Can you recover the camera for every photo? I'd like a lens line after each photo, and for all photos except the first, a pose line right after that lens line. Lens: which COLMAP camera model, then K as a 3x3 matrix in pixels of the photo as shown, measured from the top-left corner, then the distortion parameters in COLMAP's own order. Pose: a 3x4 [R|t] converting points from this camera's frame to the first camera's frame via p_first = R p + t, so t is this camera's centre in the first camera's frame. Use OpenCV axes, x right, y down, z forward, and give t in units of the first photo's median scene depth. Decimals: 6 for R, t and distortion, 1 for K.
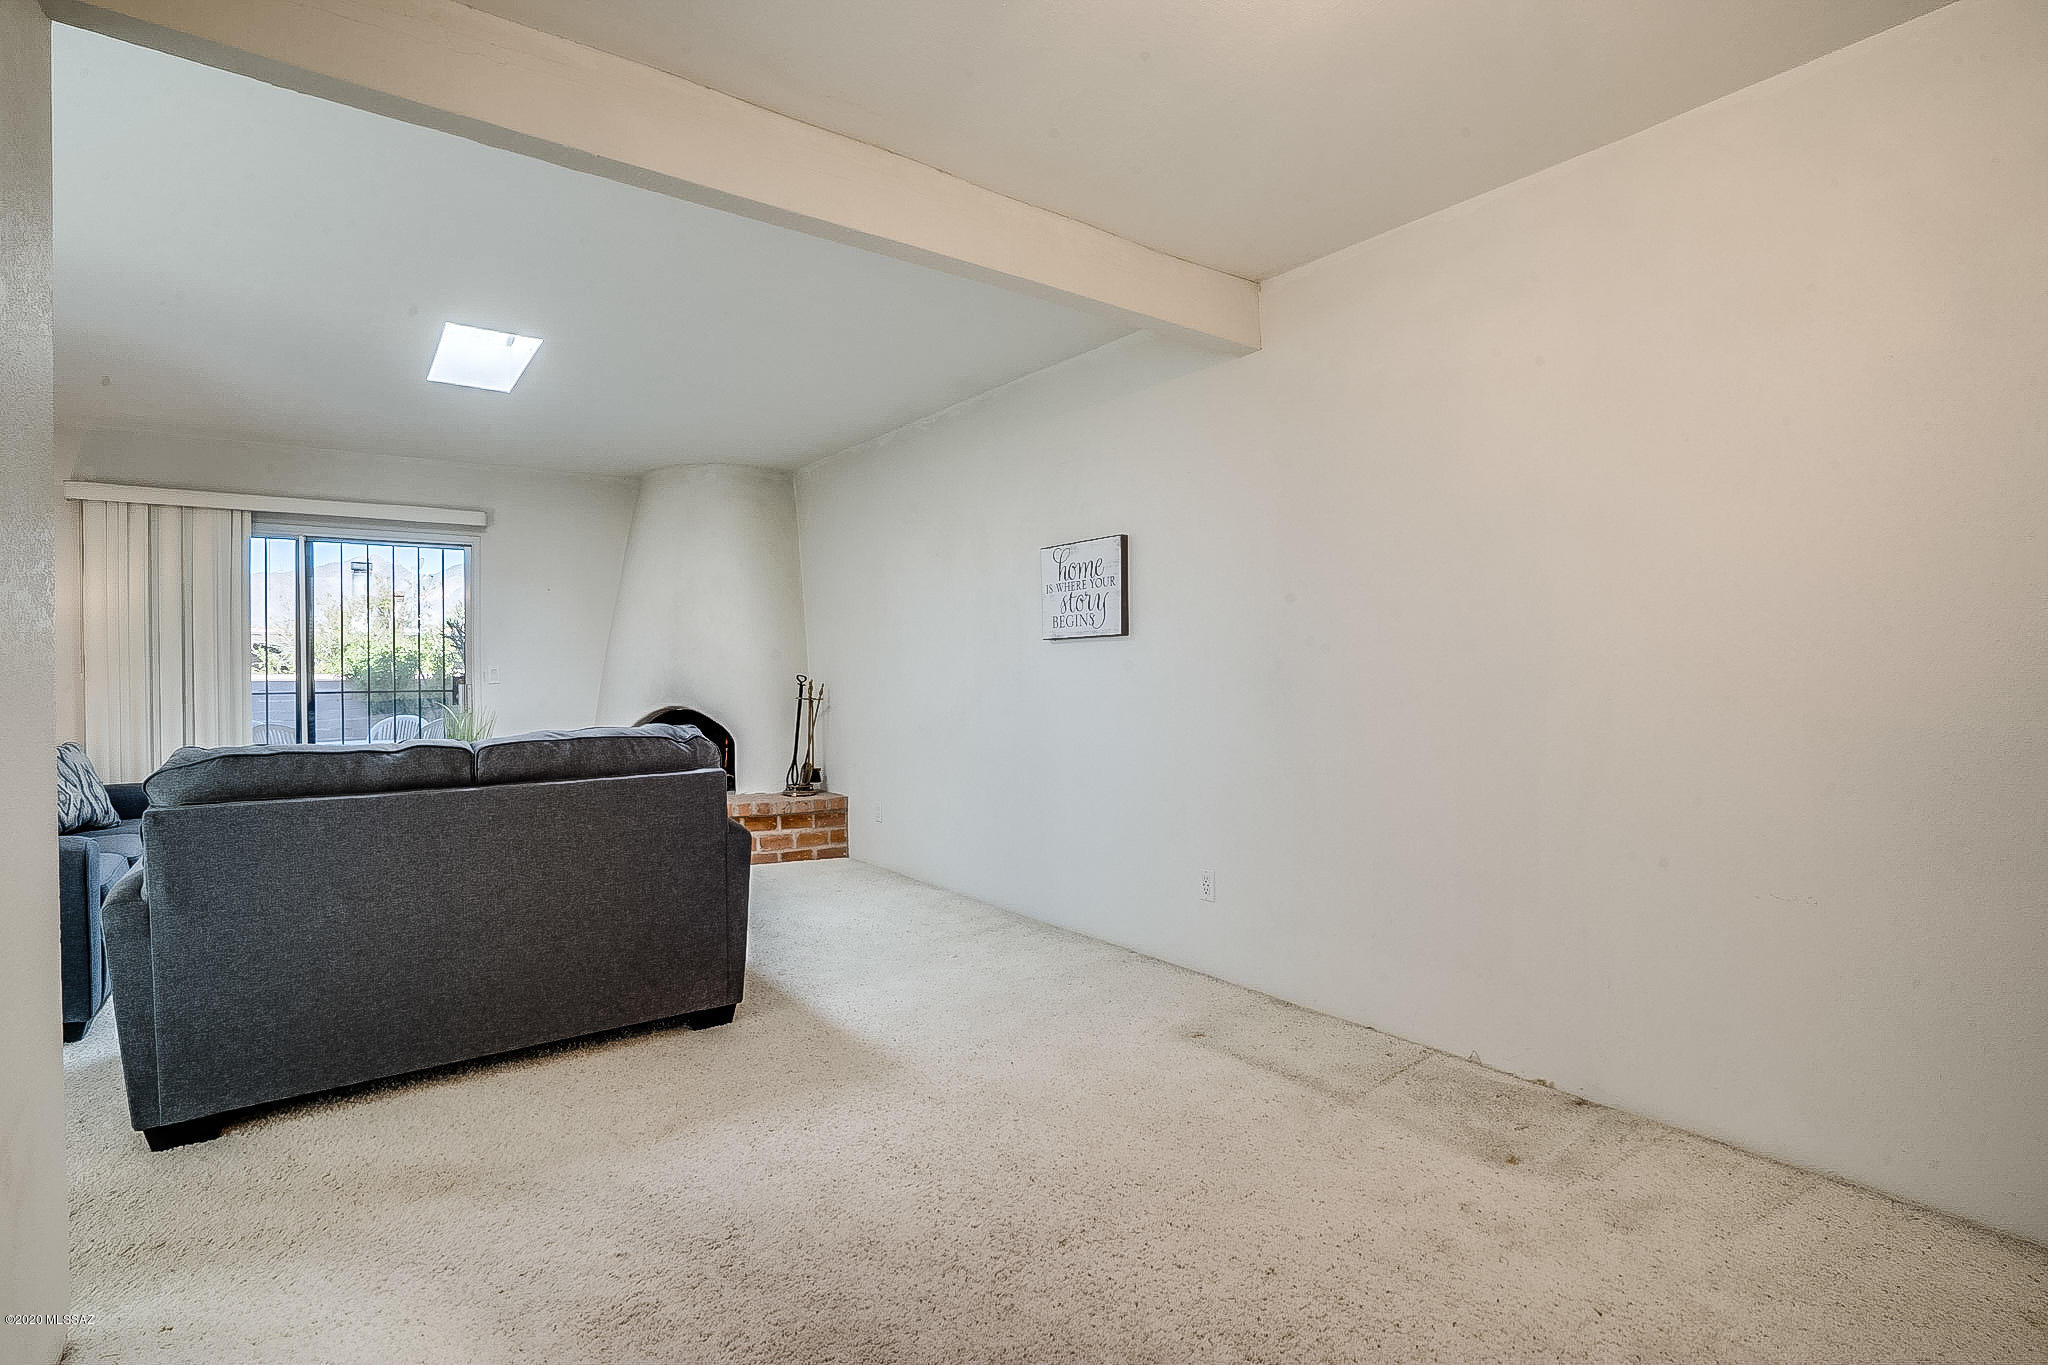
lens RADIAL K [[963.6, 0, 1032.6], [0, 963.6, 673.4], [0, 0, 1]] dist [-0.050076, 0.014547]
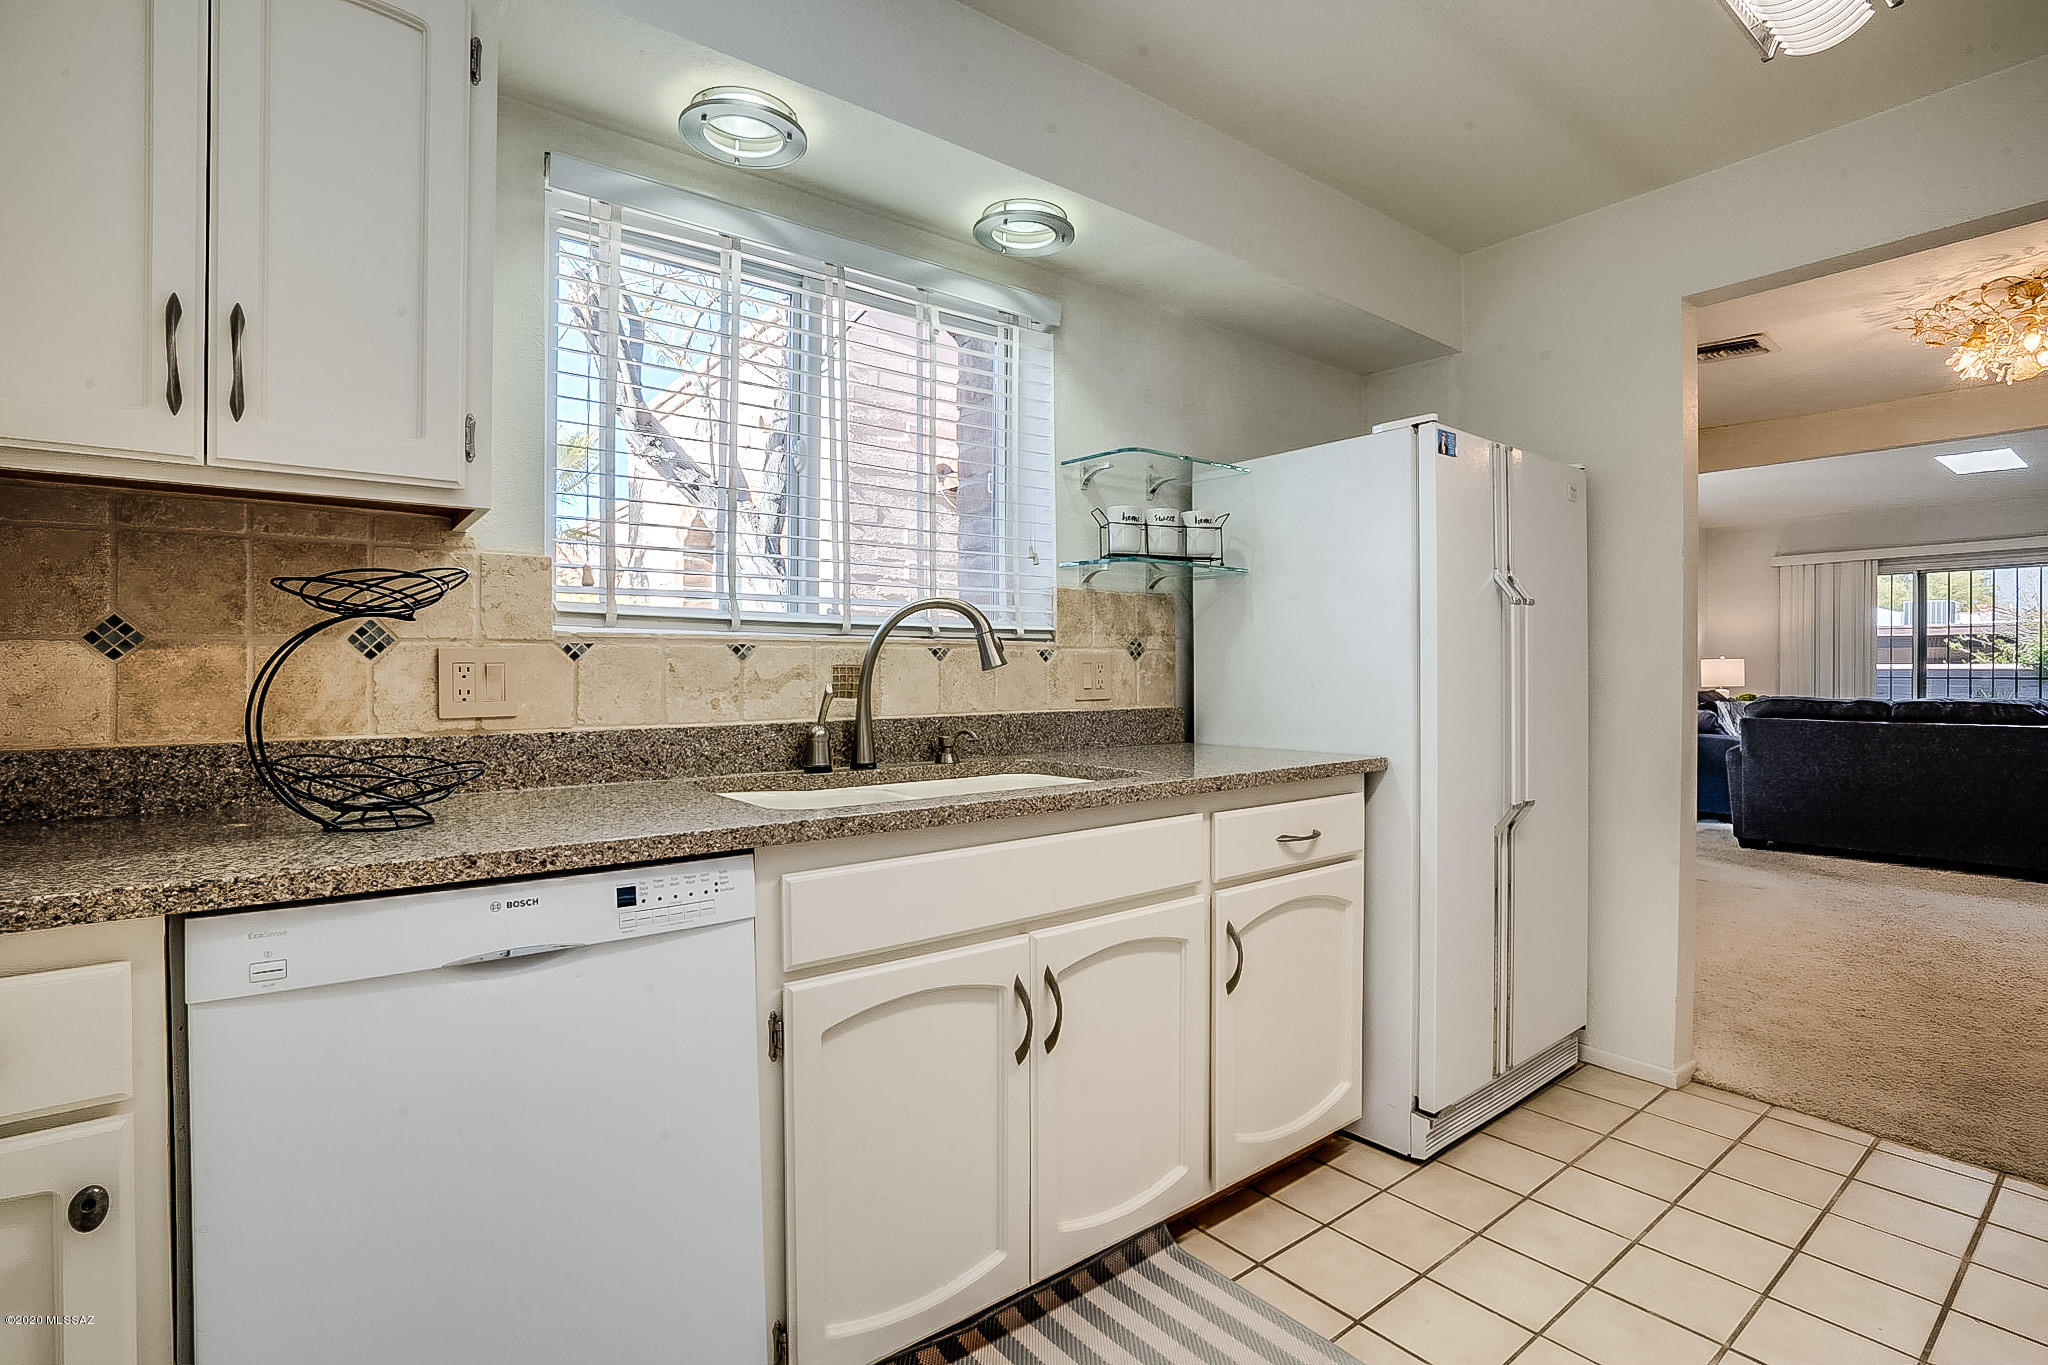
lens RADIAL K [[963.6, 0, 1034.4], [0, 963.6, 666.9], [0, 0, 1]] dist [-0.050076, 0.014547]
pose [[0.030165, 0.009676, -0.999498, 0.862405], [-0.002158, 0.999951, 0.009615, -0.009804], [0.999543, 0.001867, 0.030184, -0.568135]]
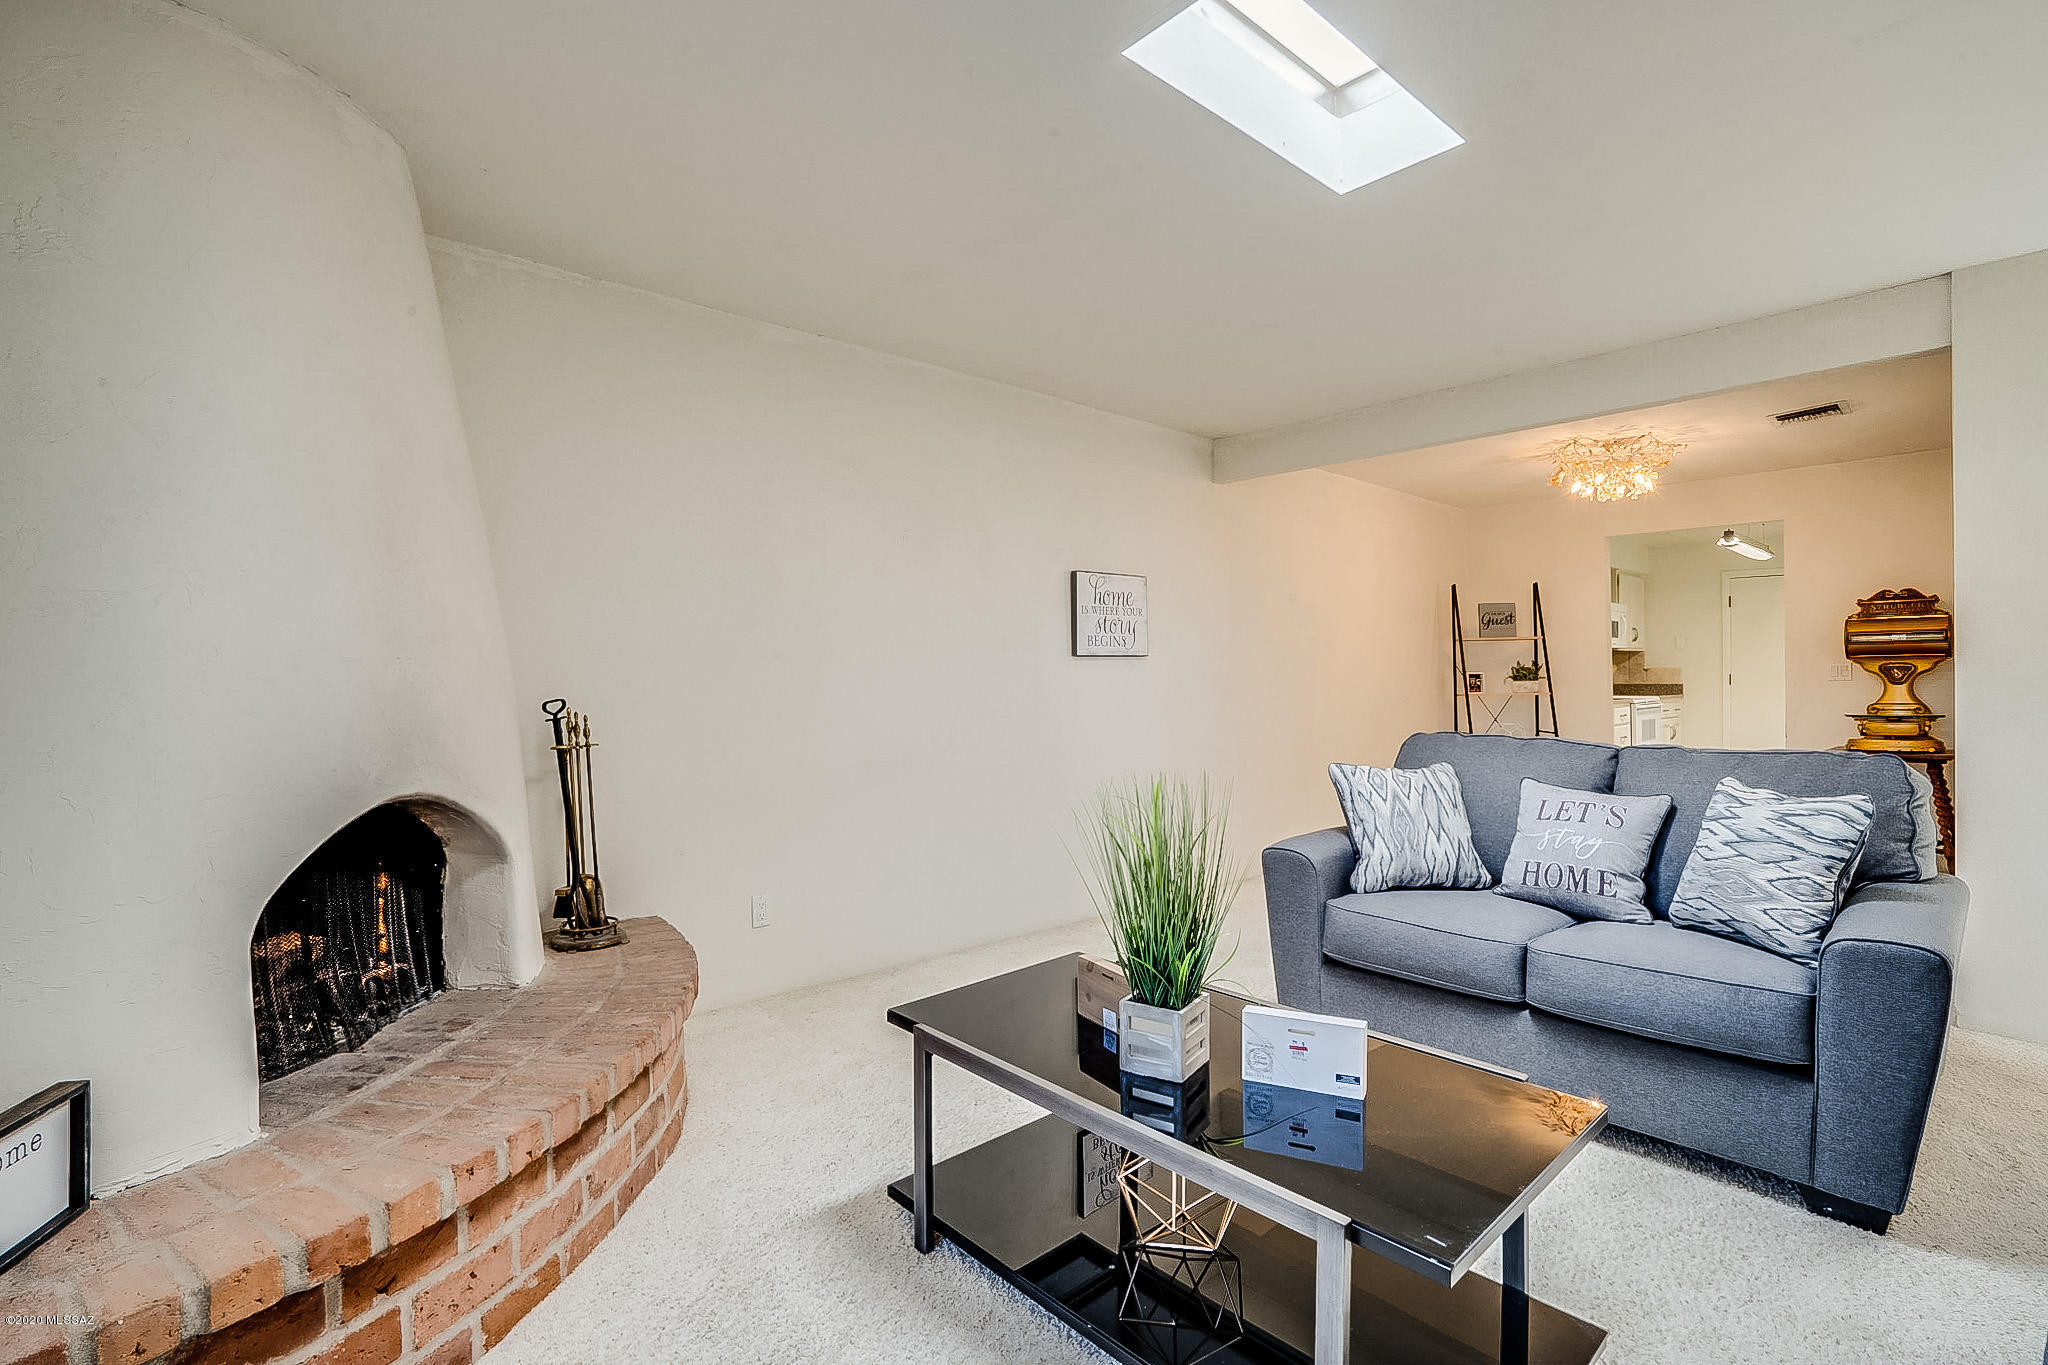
lens RADIAL K [[963.6, 0, 1009.1], [0, 963.6, 672.6], [0, 0, 1]] dist [-0.050076, 0.014547]
pose [[-0.085944, 0.012084, 0.996227, -1.071414], [0.009922, 0.999887, -0.011272, -0.005415], [-0.996251, 0.008915, -0.086054, 1.192425]]
